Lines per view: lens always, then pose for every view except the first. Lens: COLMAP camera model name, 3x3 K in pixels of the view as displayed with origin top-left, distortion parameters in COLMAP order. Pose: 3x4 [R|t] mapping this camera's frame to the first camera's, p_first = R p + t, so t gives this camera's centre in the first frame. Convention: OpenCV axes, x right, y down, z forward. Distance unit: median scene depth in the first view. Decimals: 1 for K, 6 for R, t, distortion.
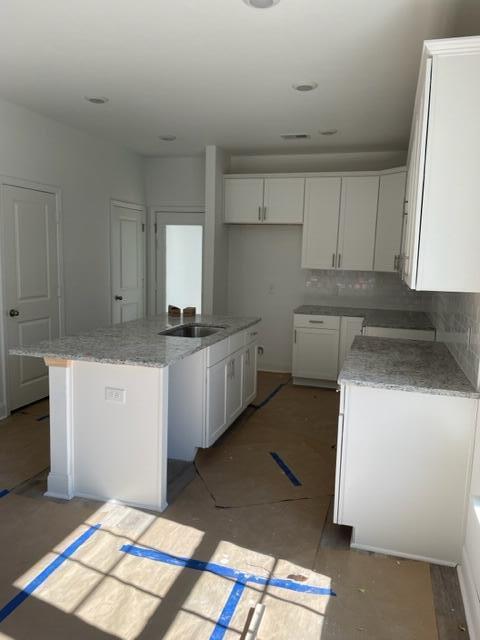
lens RADIAL K [[484.2, 0, 241.1], [0, 484.2, 319.2], [0, 0, 1]] dist [0.012673, -0.015032]
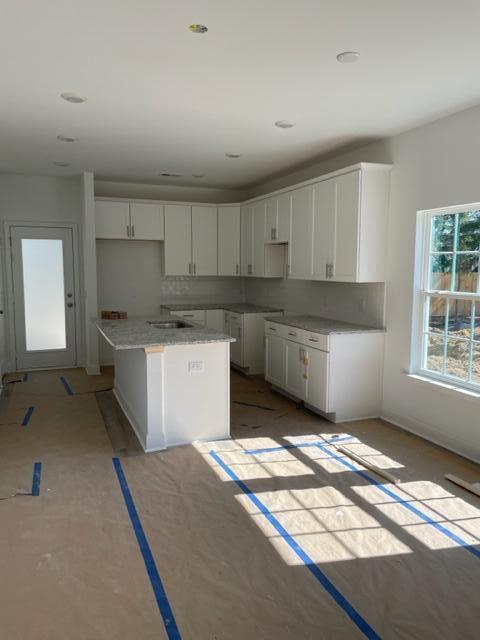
lens RADIAL K [[484.2, 0, 238.6], [0, 484.2, 320.3], [0, 0, 1]] dist [0.012673, -0.015032]
pose [[0.786870, -0.093664, 0.609969, -0.747935], [0.098177, 0.994826, 0.026110, -0.004692], [-0.609259, 0.039340, 0.791995, -0.166408]]
